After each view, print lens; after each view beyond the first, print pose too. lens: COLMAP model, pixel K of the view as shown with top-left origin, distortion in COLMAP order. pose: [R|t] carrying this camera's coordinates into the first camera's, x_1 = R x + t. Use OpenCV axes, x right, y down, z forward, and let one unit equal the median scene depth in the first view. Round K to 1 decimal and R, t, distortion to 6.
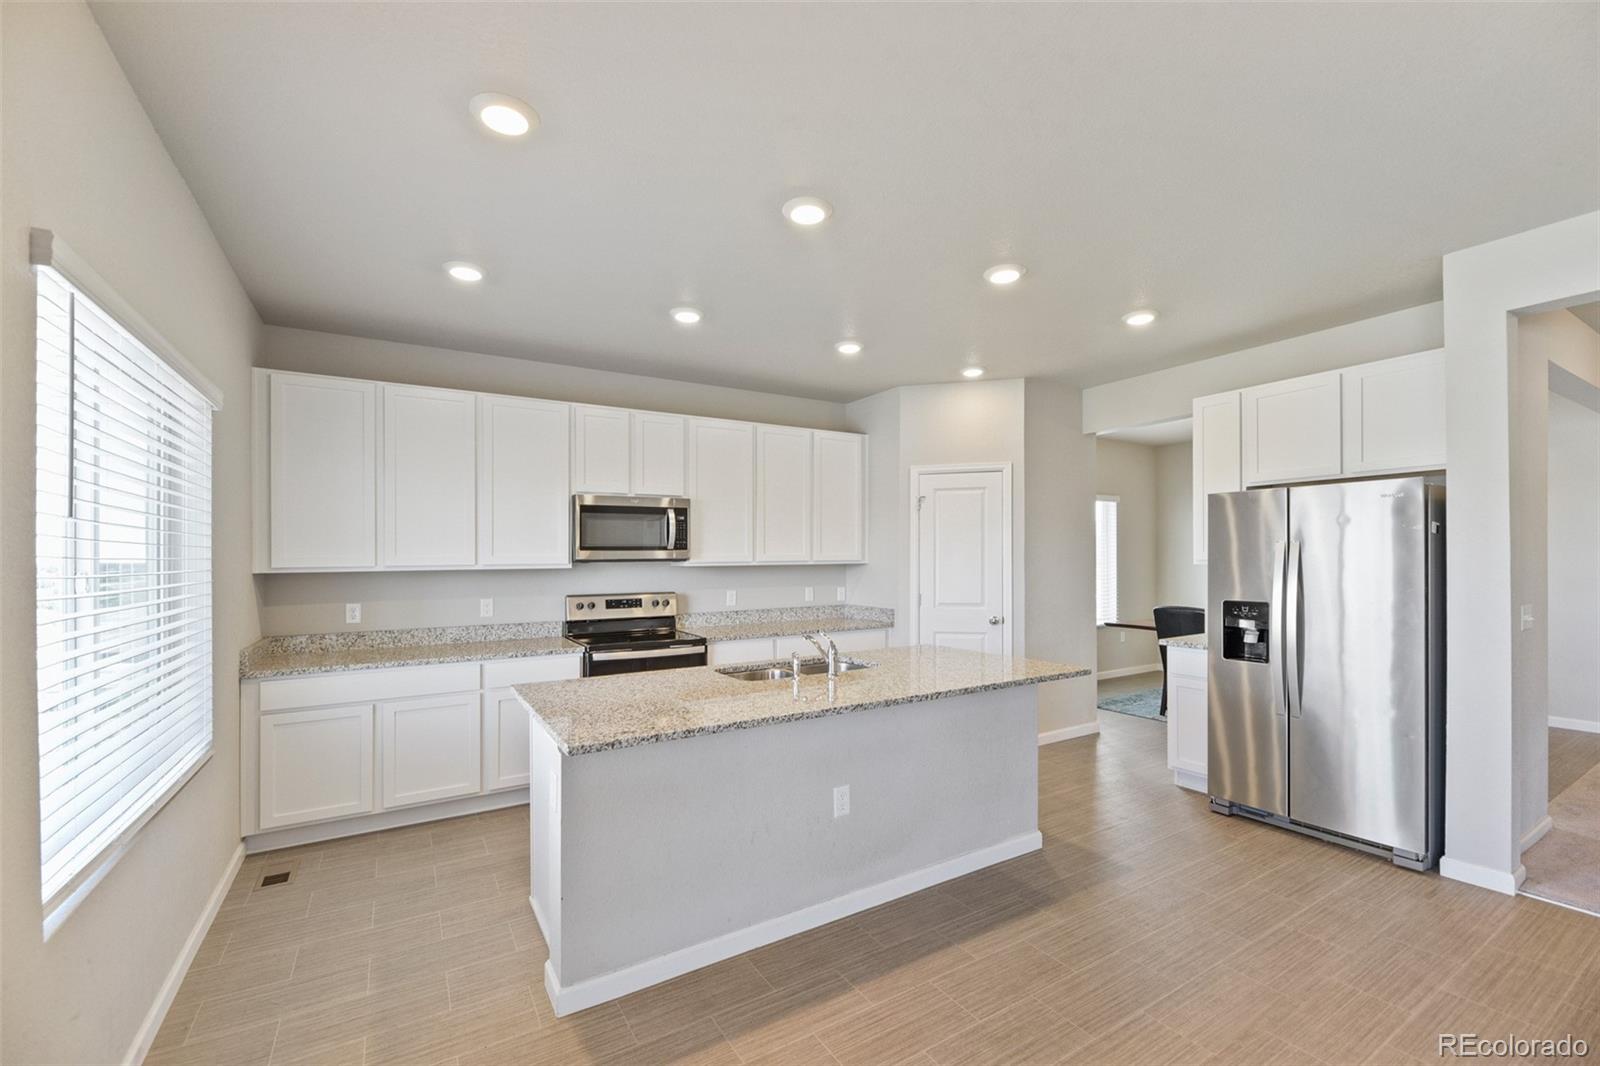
lens RADIAL K [[673.7, 0, 808.6], [0, 673.7, 555.5], [0, 0, 1]] dist [-0.001464, -0.000225]
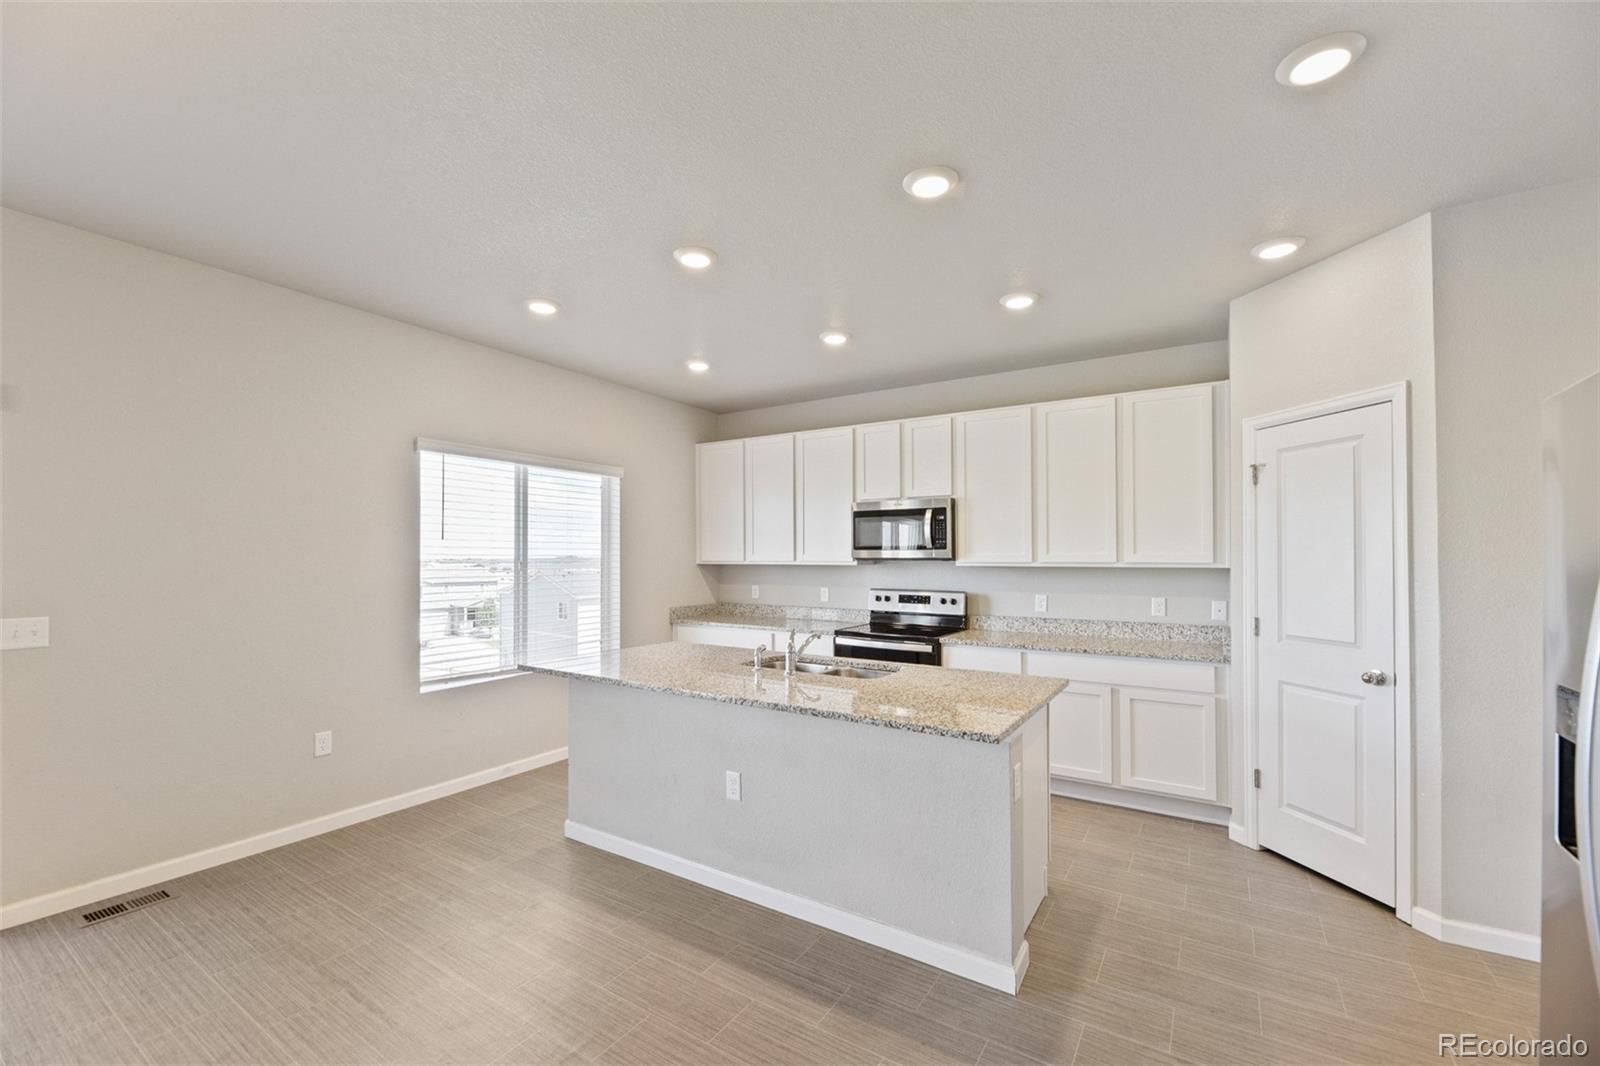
lens RADIAL K [[660.3, 0, 792.9], [0, 660.3, 557.5], [0, 0, 1]] dist [-0.000673, -0.000196]
pose [[0.423191, 0.008936, -0.905996, 0.620980], [-0.002932, 0.999960, 0.008493, -0.004127], [0.906036, -0.000938, 0.423200, 0.385355]]
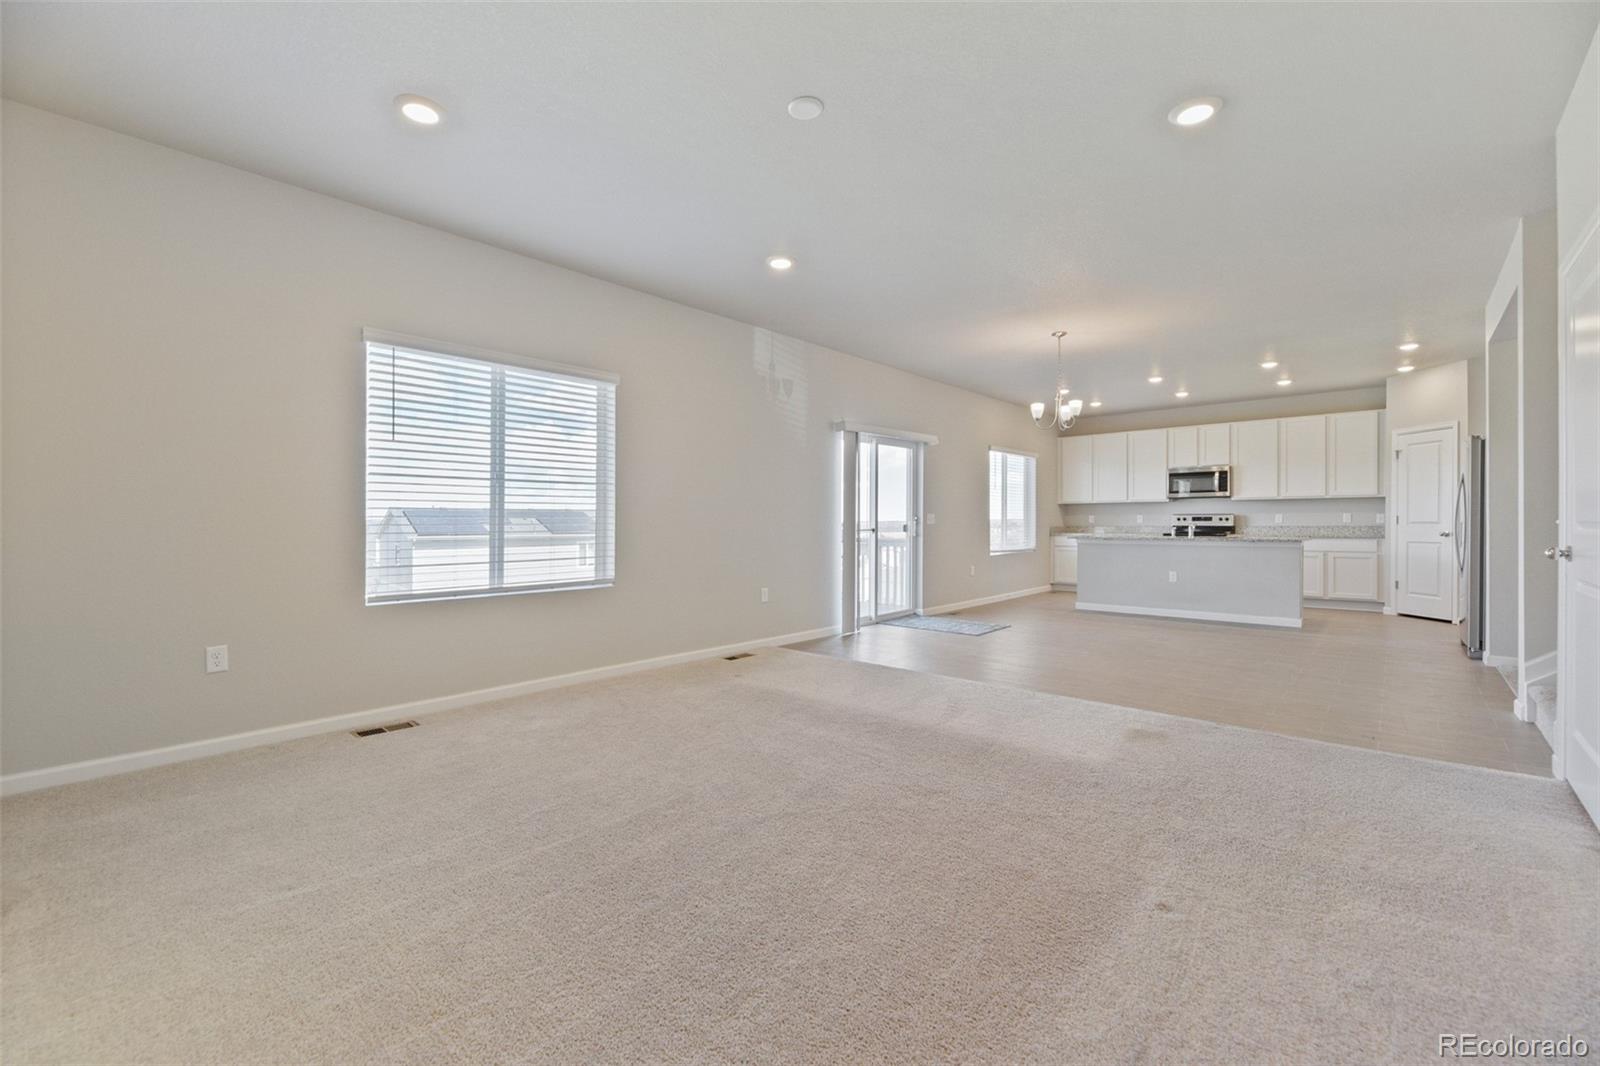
lens RADIAL K [[657.2, 0, 800.0], [0, 657.2, 533.0], [0, 0, 1]] dist [-0.001285, -0.000397]
pose [[0.271691, 0.023520, -0.962097, 1.371387], [0.002458, 0.999681, 0.025133, 0.062873], [0.962381, -0.009193, 0.271547, -0.757850]]
